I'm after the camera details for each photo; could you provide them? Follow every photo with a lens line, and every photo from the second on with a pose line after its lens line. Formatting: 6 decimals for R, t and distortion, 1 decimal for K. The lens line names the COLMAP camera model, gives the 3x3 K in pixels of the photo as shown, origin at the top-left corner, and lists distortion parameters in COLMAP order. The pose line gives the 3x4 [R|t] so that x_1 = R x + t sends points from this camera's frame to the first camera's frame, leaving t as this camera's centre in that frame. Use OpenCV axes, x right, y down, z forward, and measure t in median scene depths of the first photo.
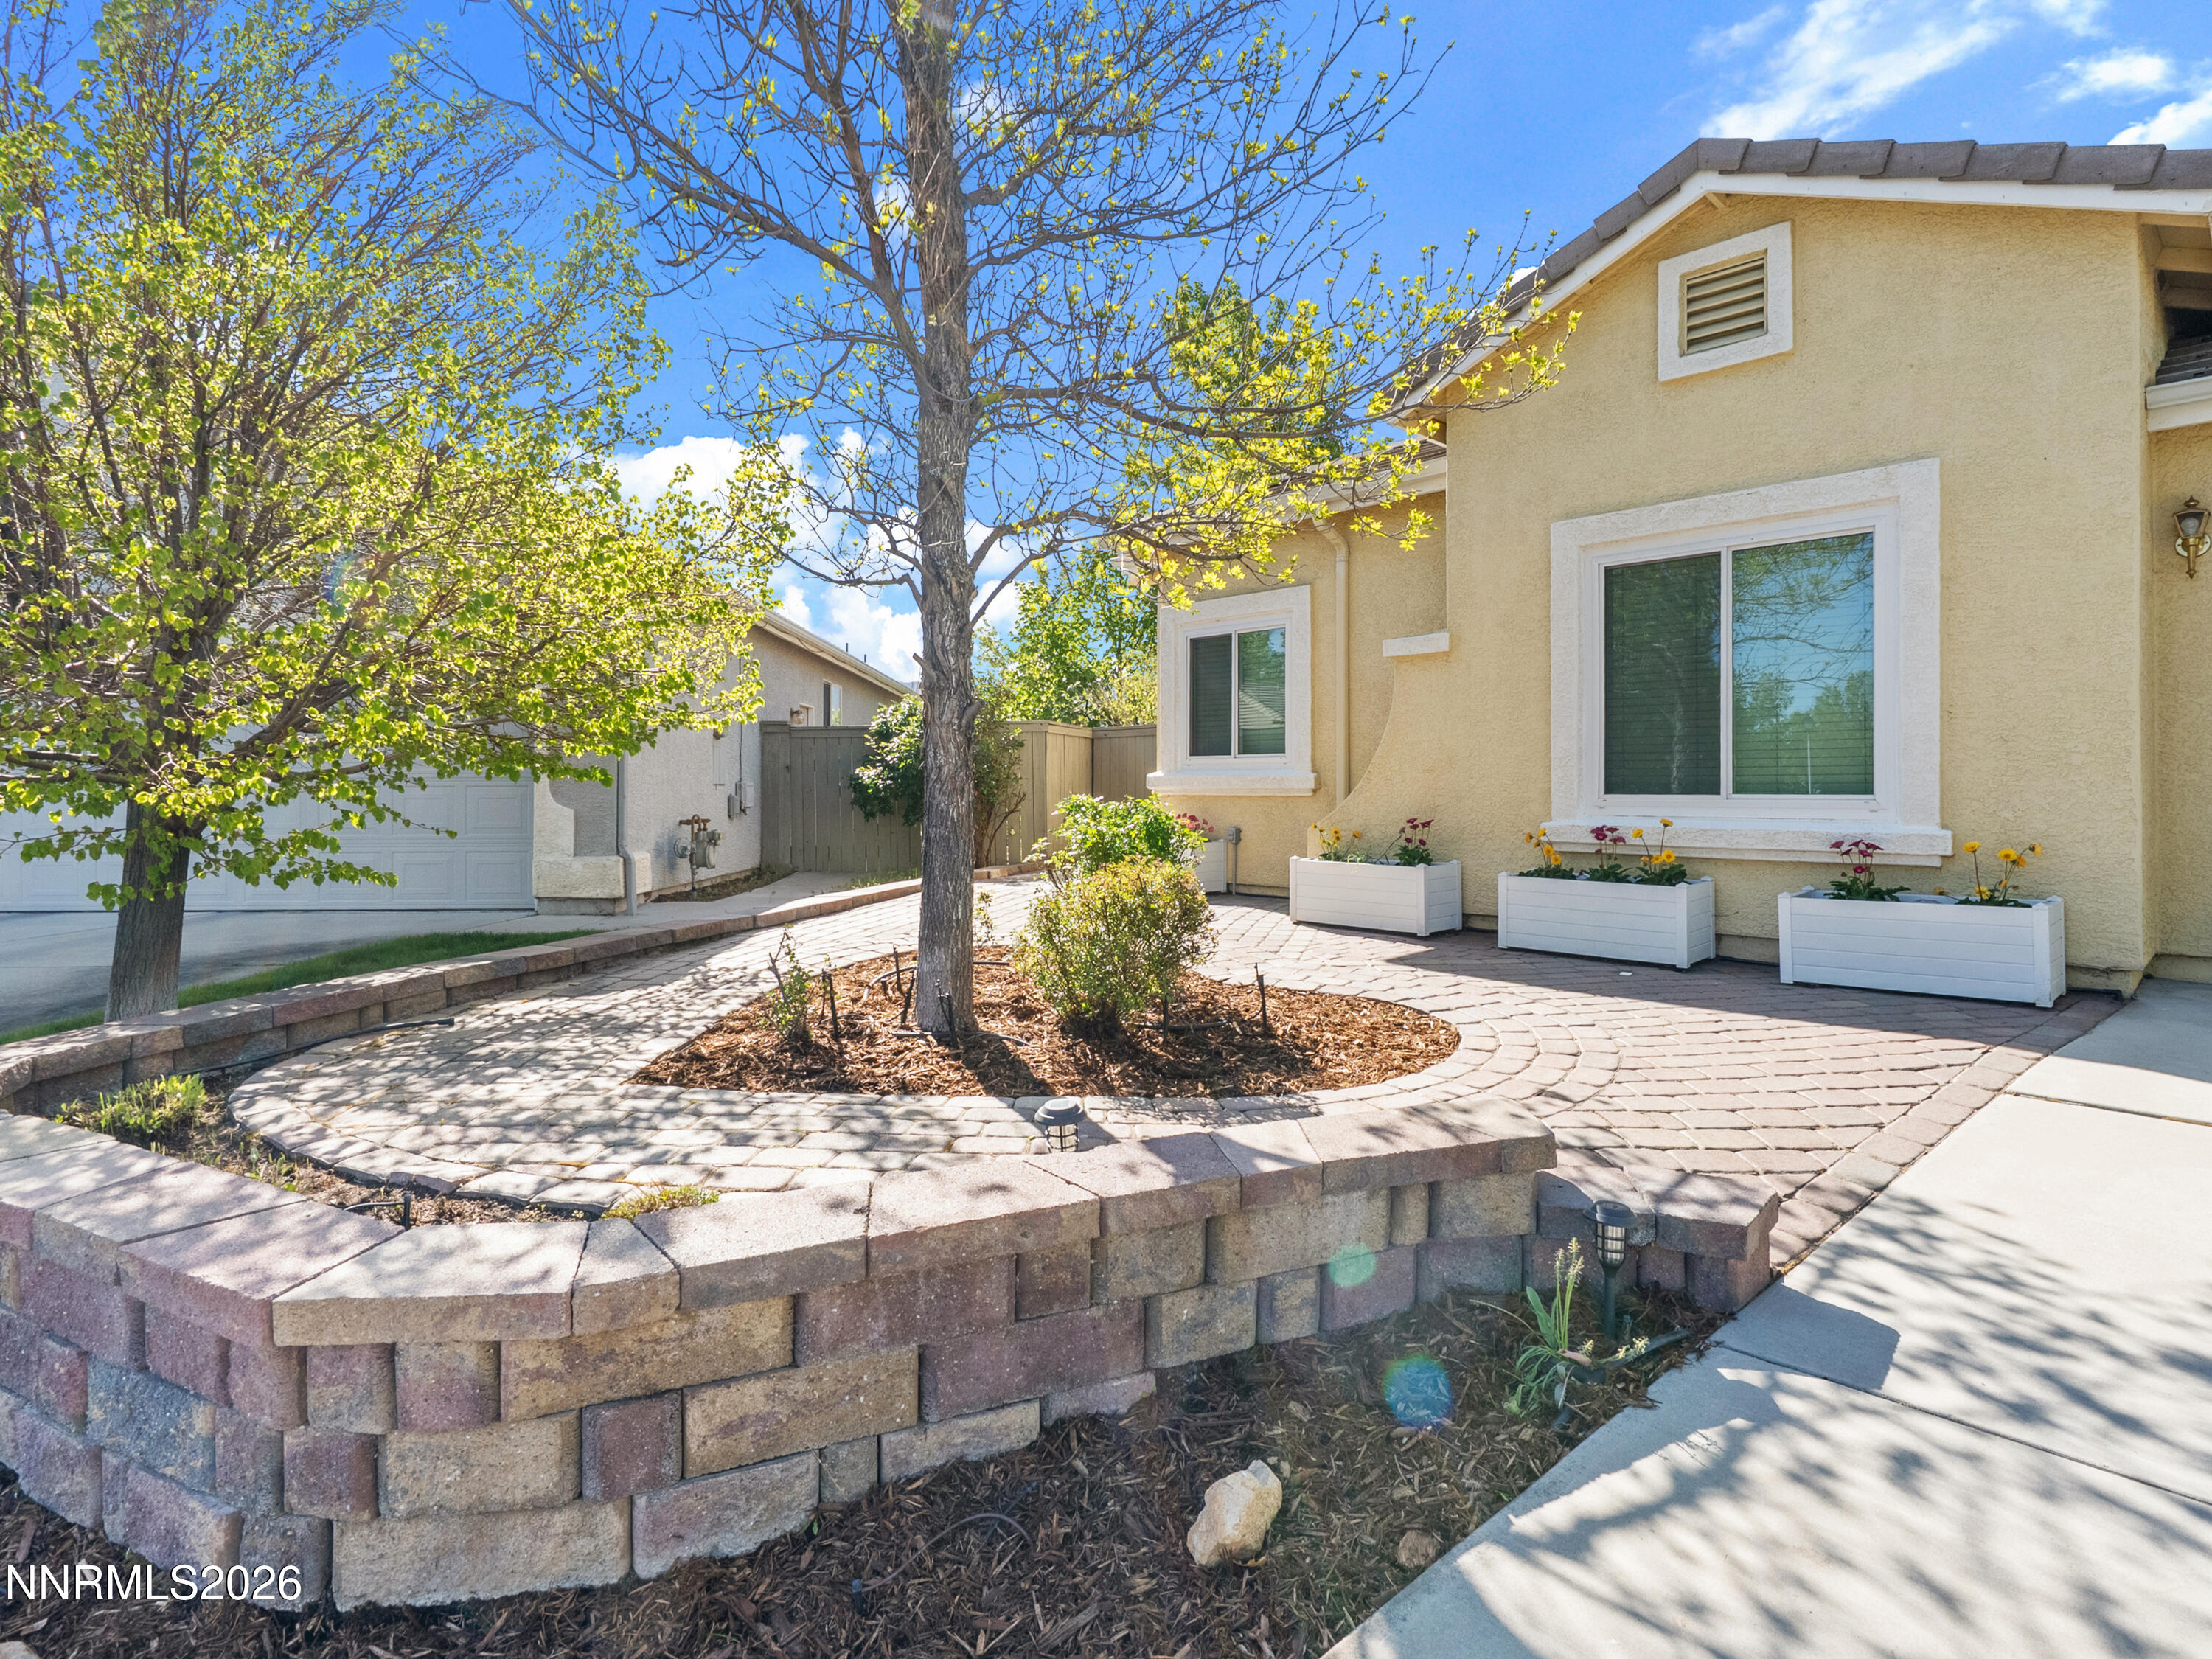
lens RADIAL K [[1143.2, 0, 1117.5], [0, 1143.2, 779.0], [0, 0, 1]] dist [-0.004137, 0.000314]
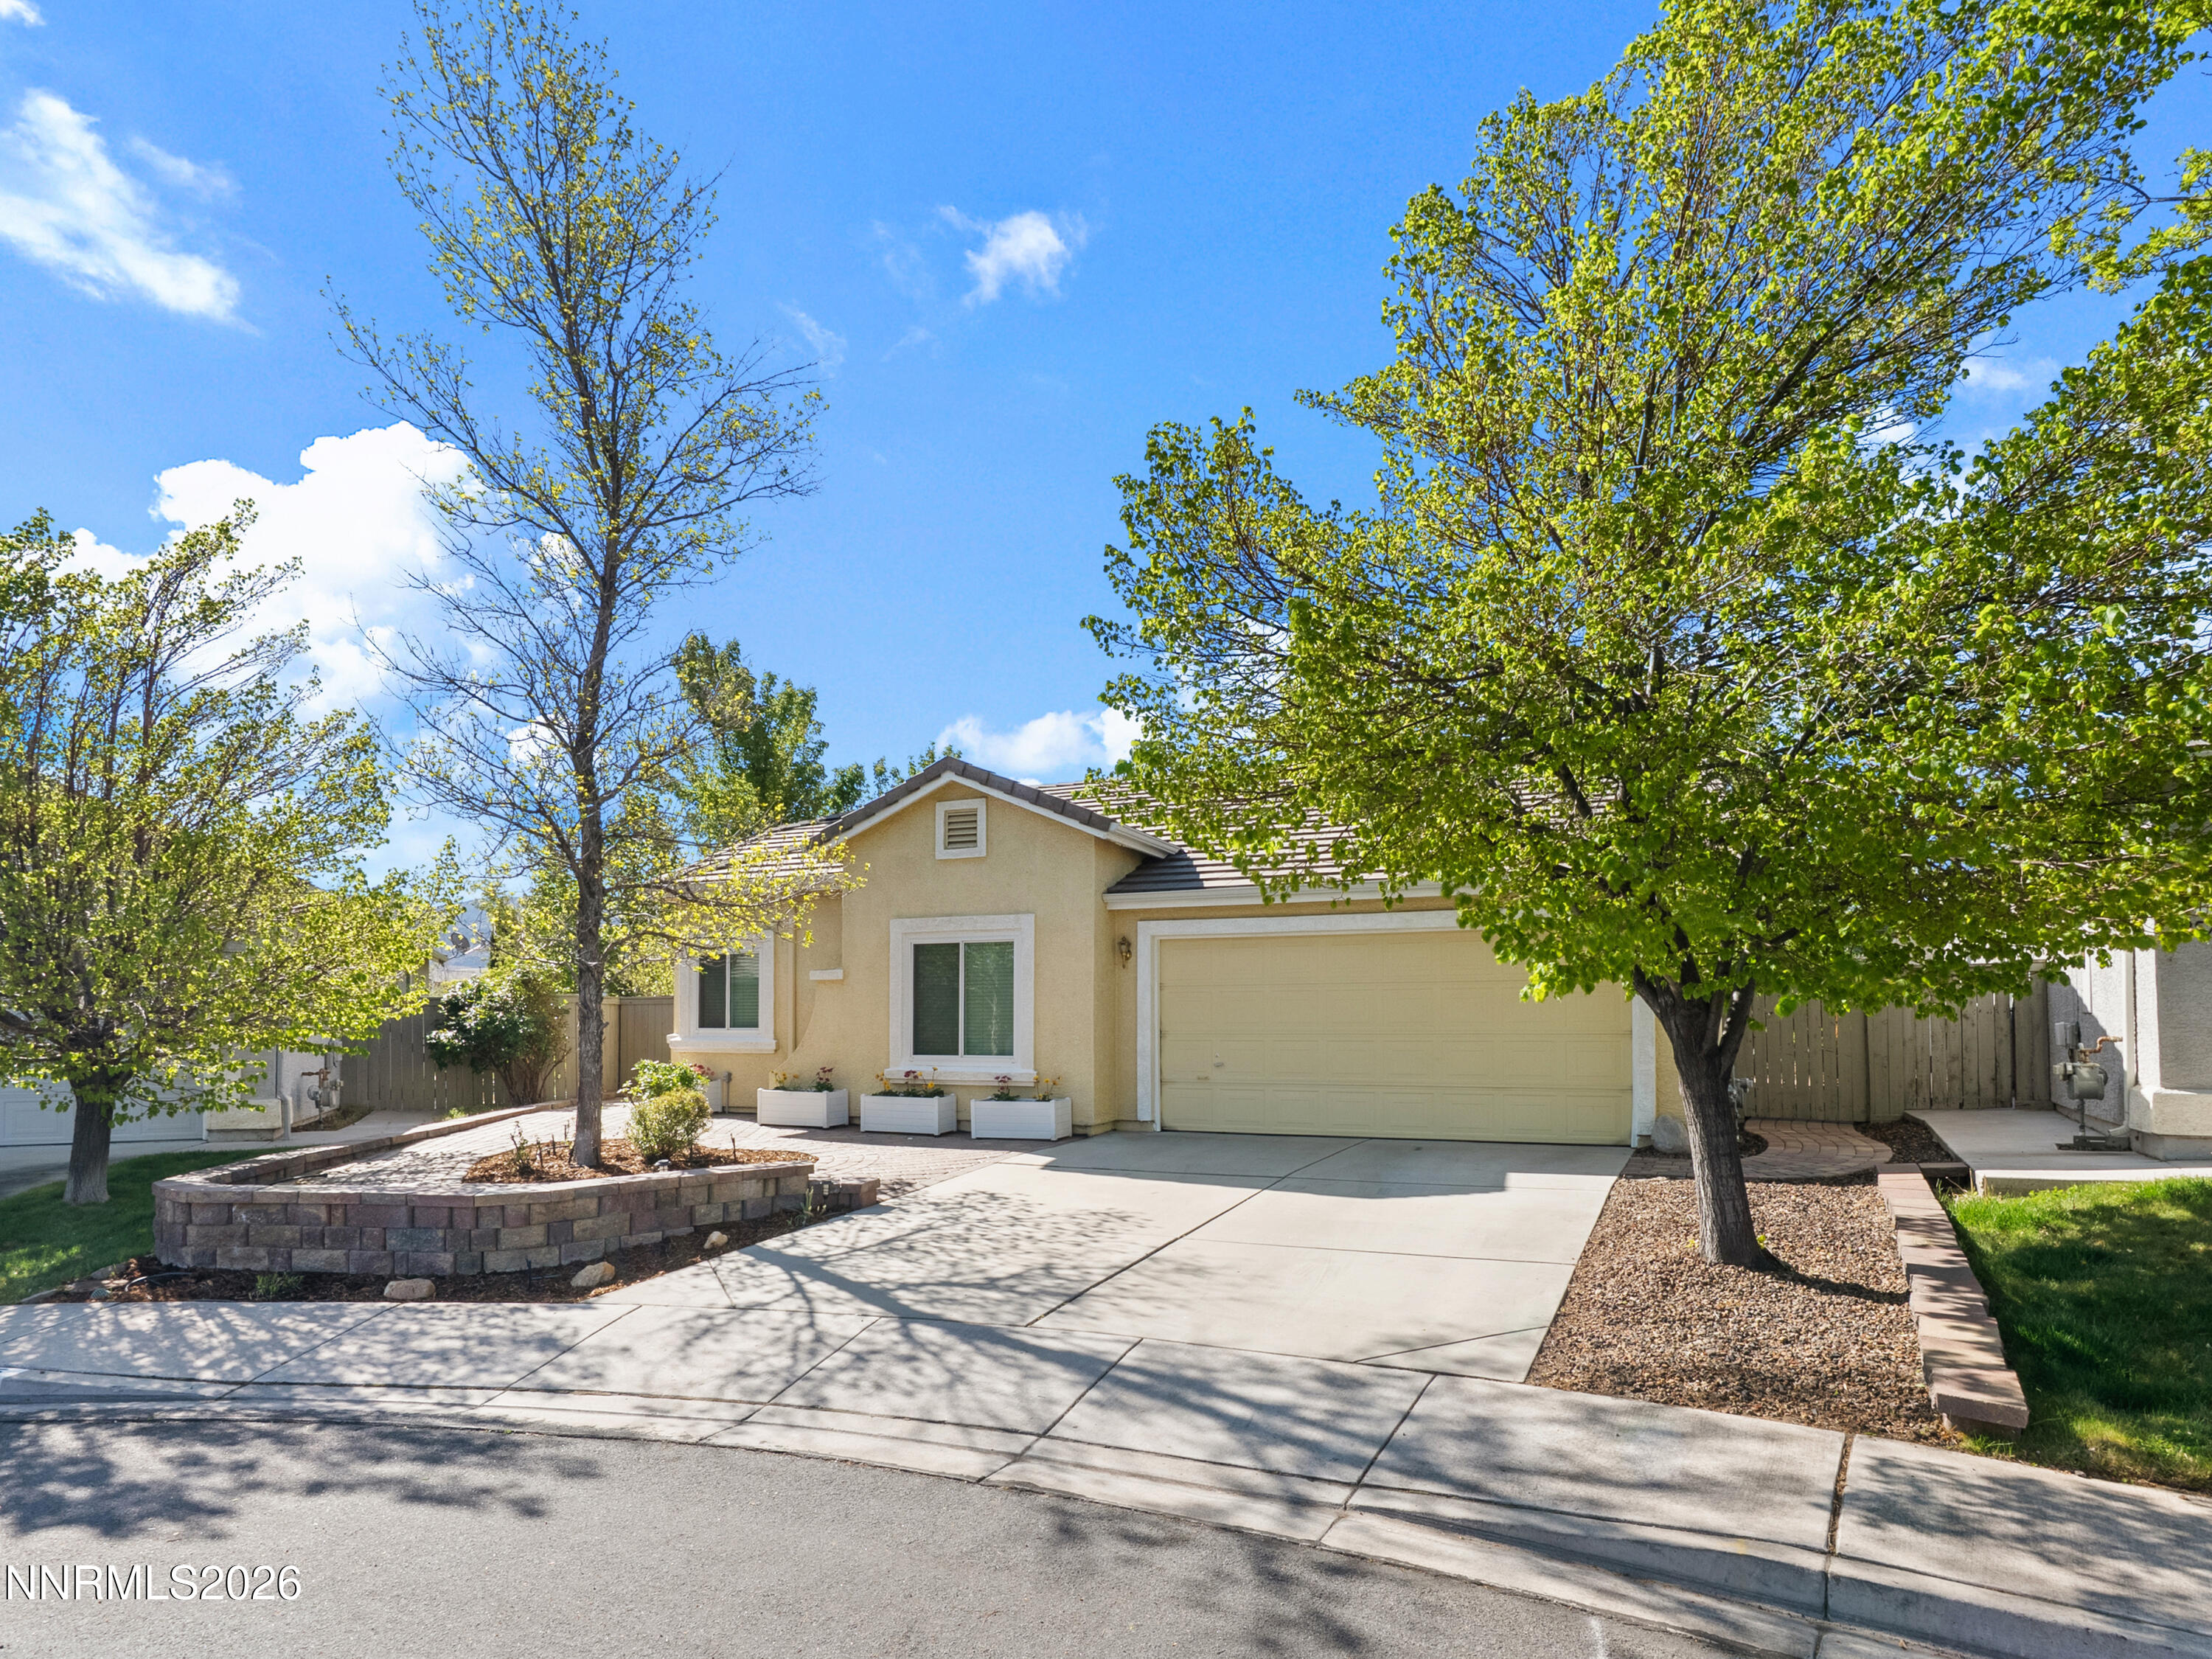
lens RADIAL K [[1145.6, 0, 1086.2], [0, 1145.6, 1003.1], [0, 0, 1]] dist [-0.001801, 0.000323]
pose [[0.922734, 0.007958, 0.385354, -0.092094], [-0.003906, 0.999929, -0.011298, -0.065570], [-0.385417, 0.008920, 0.922700, -1.168588]]
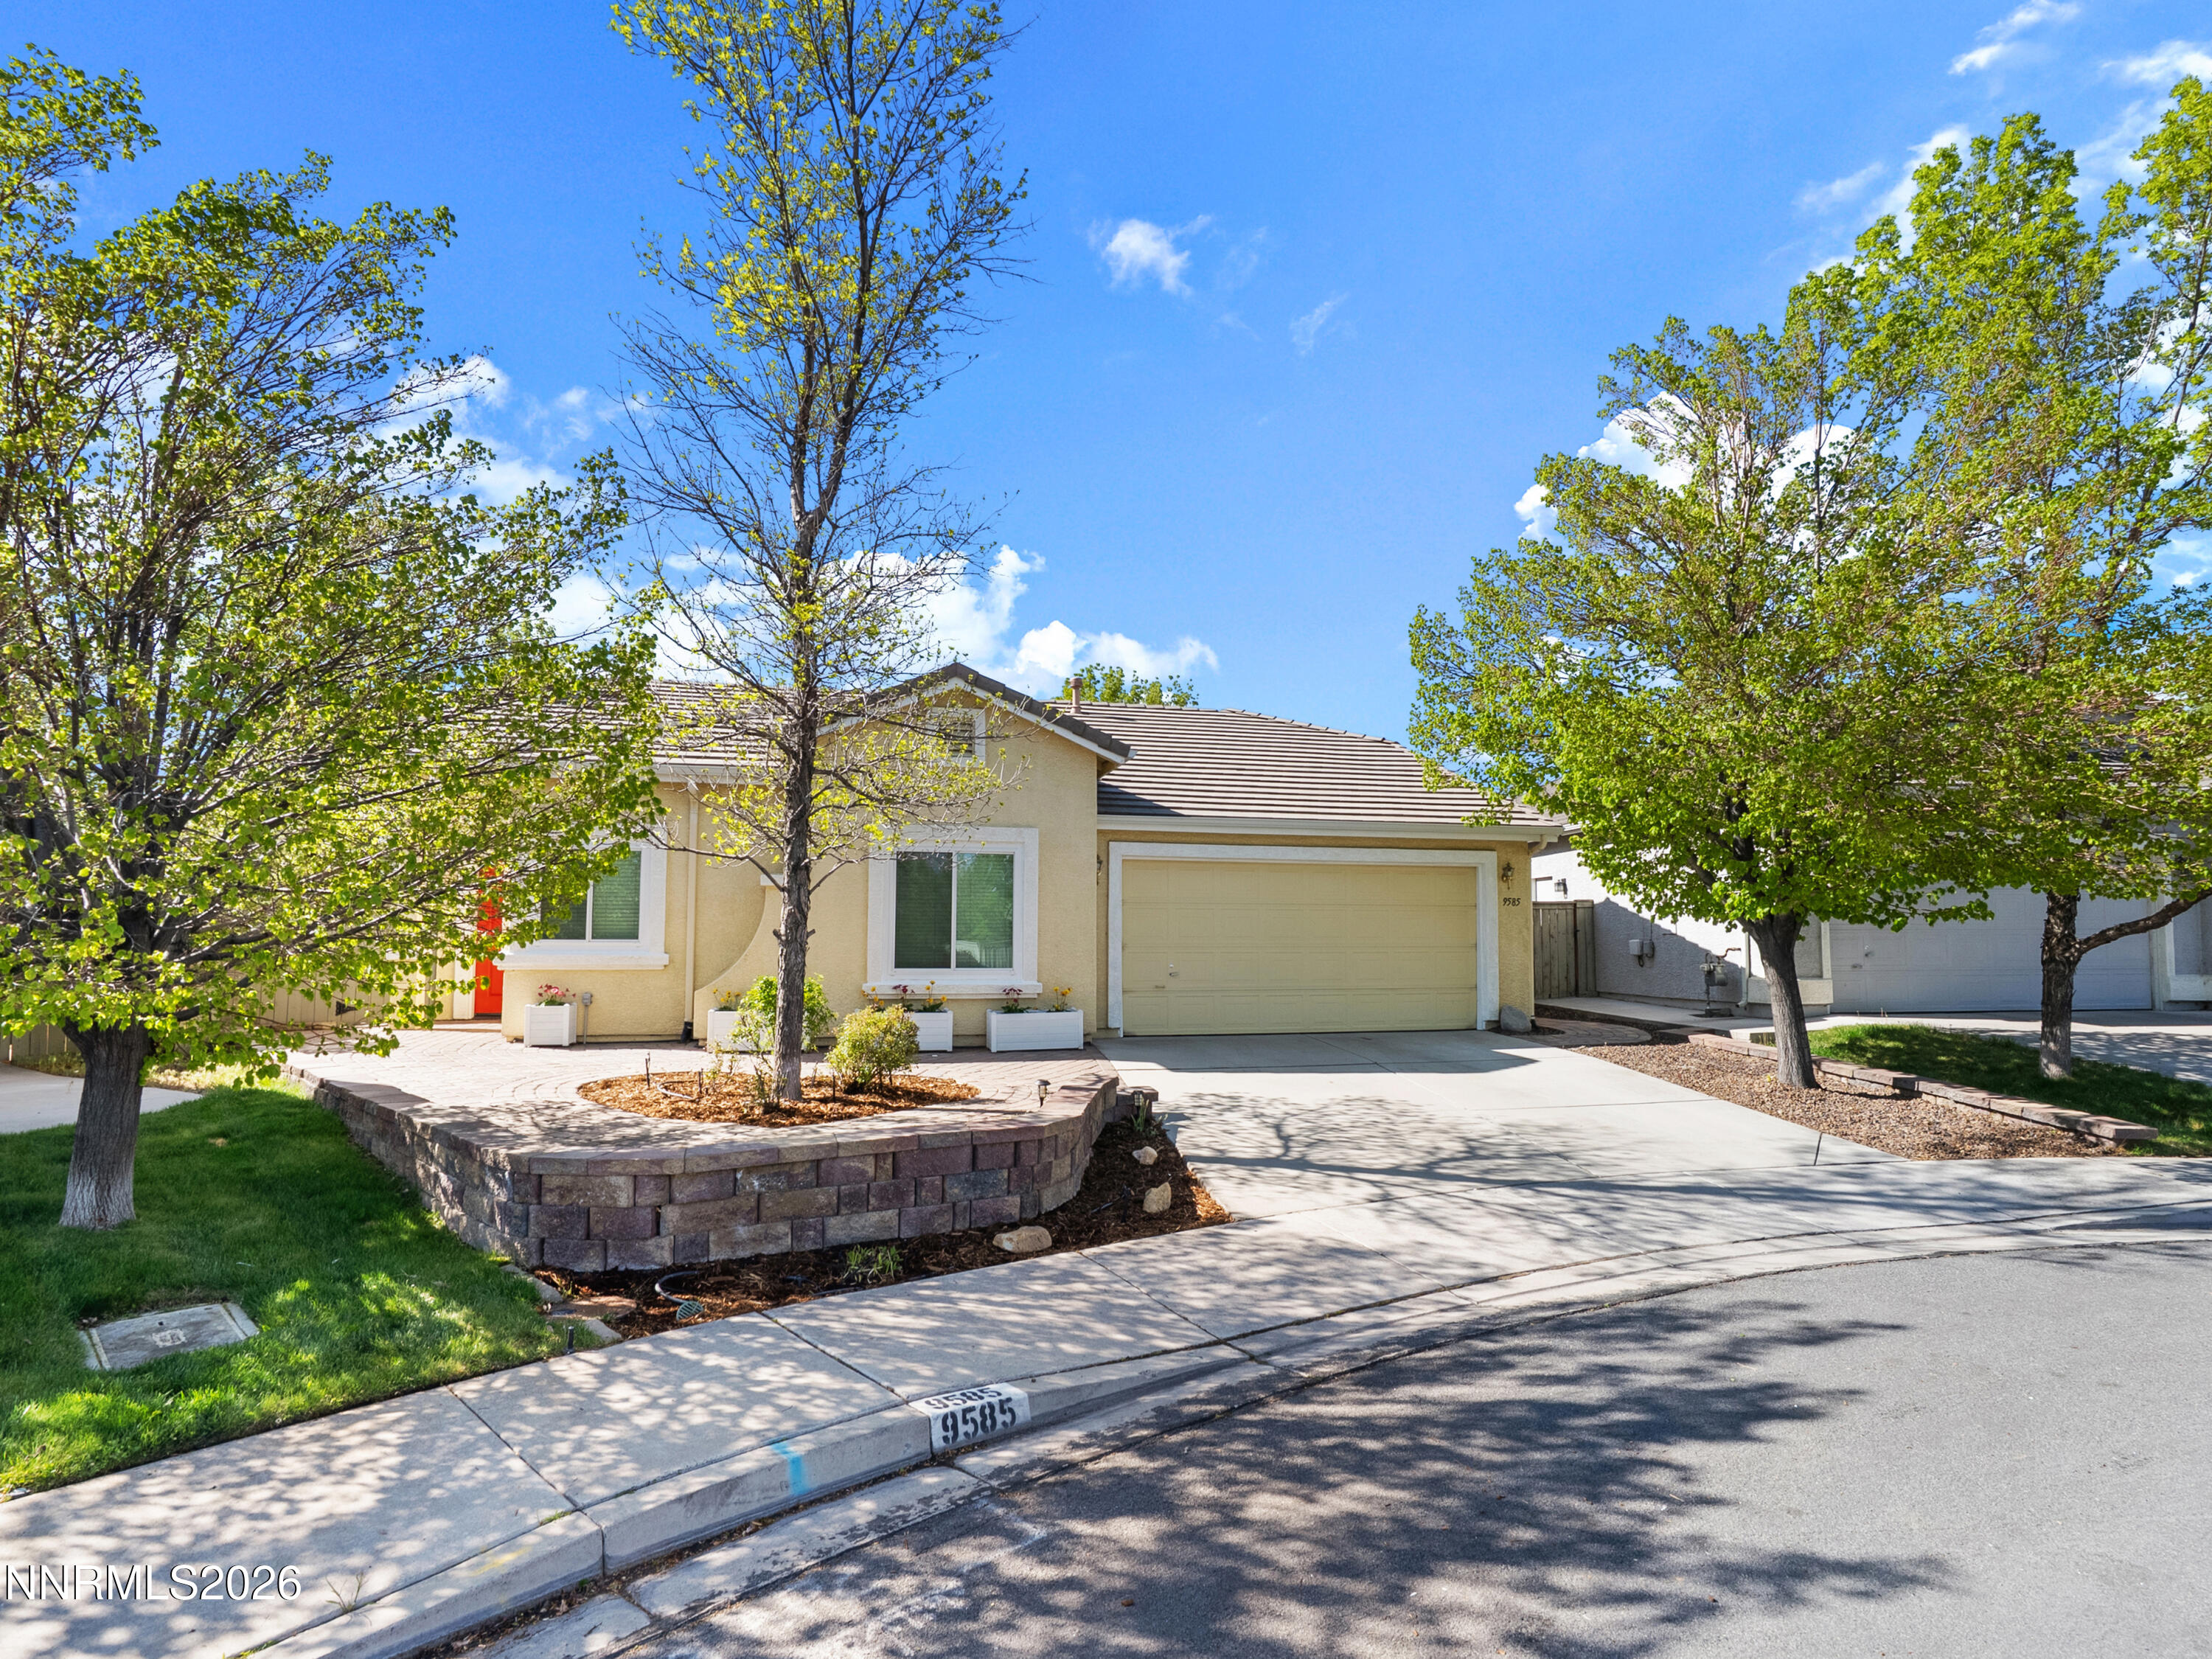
lens RADIAL K [[1120.0, 0, 1098.4], [0, 1120.0, 875.9], [0, 0, 1]] dist [-0.002937, -0.000600]
pose [[0.516762, 0.055710, 0.854315, -1.171911], [-0.010512, 0.998218, -0.058735, -0.040458], [-0.856065, 0.021372, 0.516427, -0.317947]]
